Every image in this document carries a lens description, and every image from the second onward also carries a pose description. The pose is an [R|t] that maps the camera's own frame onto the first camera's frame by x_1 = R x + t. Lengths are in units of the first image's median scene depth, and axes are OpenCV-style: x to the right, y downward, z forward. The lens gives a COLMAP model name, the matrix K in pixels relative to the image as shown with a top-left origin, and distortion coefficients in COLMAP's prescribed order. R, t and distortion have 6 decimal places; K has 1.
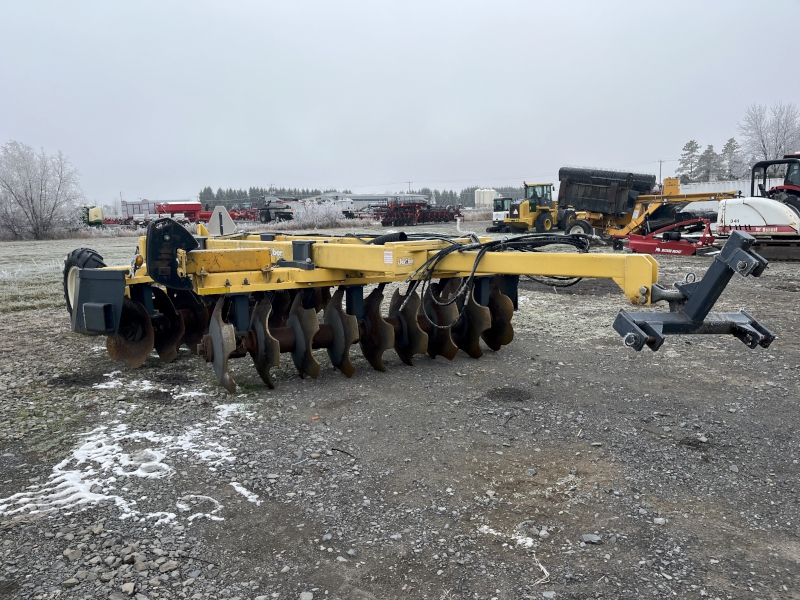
lens RADIAL K [[593.4, 0, 400.0], [0, 593.4, 300.0], [0, 0, 1]] dist [0.006803, 0.001047]
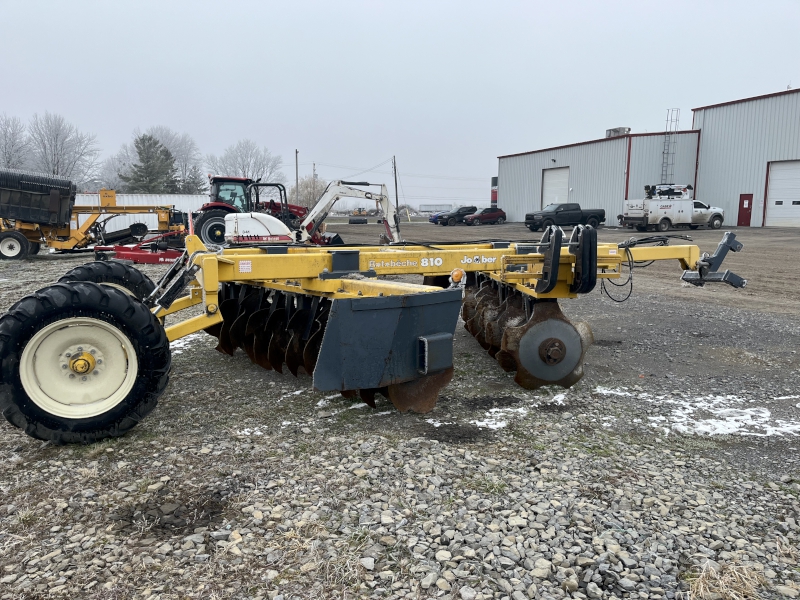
lens RADIAL K [[593.4, 0, 400.0], [0, 593.4, 300.0], [0, 0, 1]] dist [0.006803, 0.001047]
pose [[0.415904, -0.102777, 0.903582, -1.355491], [0.121506, 0.990965, 0.056789, -0.096329], [-0.901255, 0.086172, 0.424634, 0.797008]]
